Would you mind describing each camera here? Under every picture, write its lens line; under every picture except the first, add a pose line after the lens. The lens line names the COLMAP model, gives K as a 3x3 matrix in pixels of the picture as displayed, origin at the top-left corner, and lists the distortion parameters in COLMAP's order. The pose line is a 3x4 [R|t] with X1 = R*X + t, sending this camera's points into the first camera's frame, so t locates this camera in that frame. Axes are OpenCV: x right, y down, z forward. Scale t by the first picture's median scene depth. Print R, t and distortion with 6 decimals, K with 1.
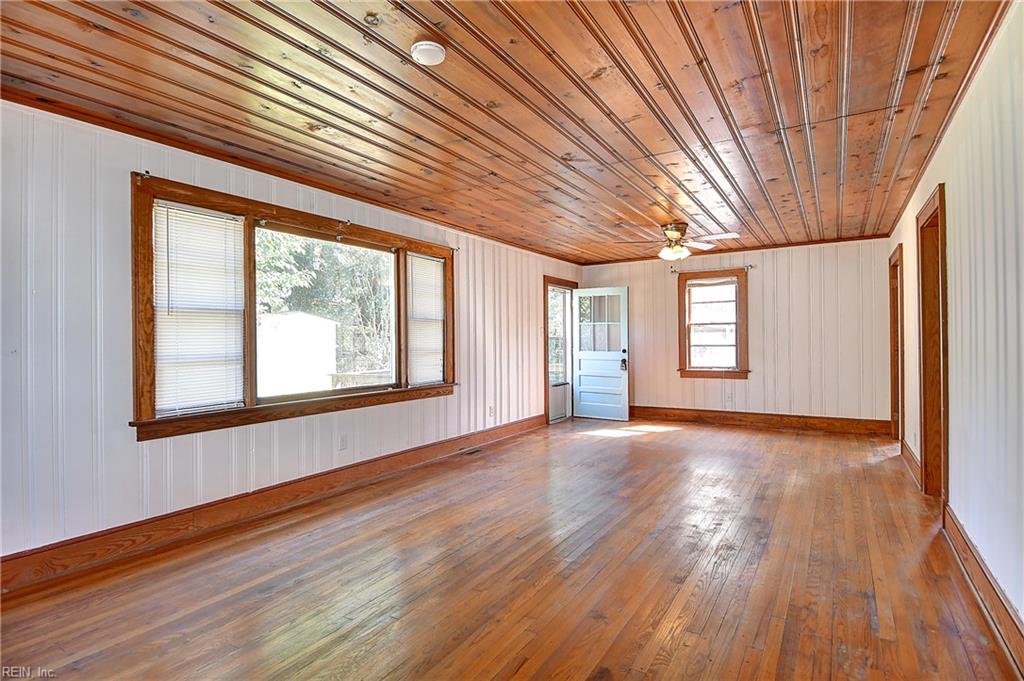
lens RADIAL K [[524.2, 0, 507.6], [0, 524.2, 340.2], [0, 0, 1]] dist [0.004290, -0.000564]
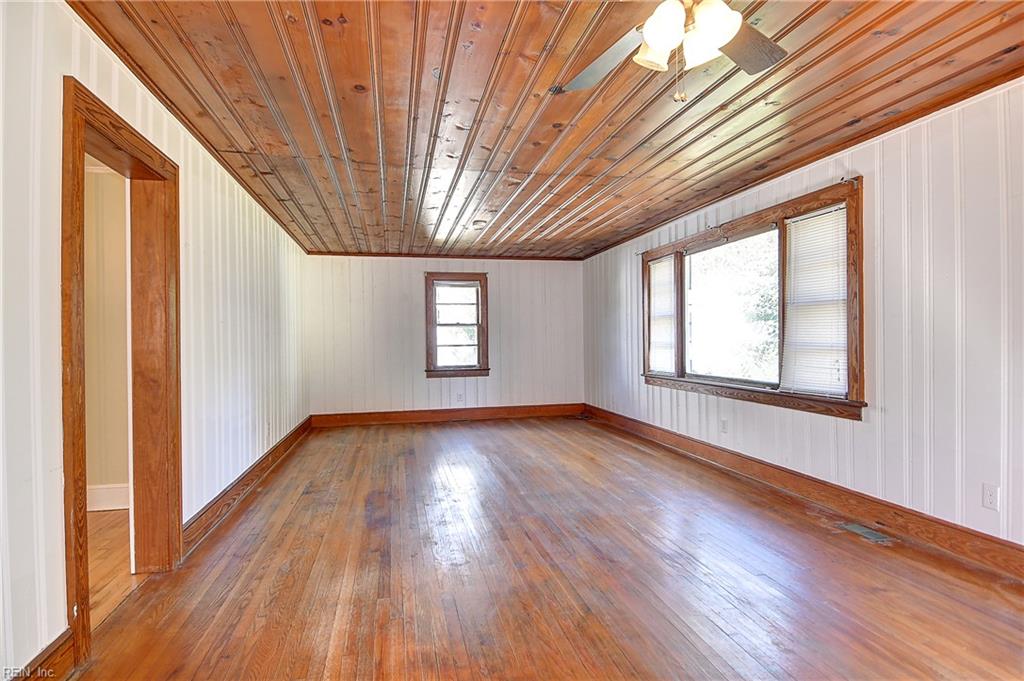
lens RADIAL K [[524.2, 0, 509.2], [0, 524.2, 339.5], [0, 0, 1]] dist [0.004290, -0.000564]
pose [[-0.714602, 0.014927, -0.699372, 0.691770], [0.014272, 0.999875, 0.006758, 0.000225], [0.699386, -0.005152, -0.714726, 1.322823]]
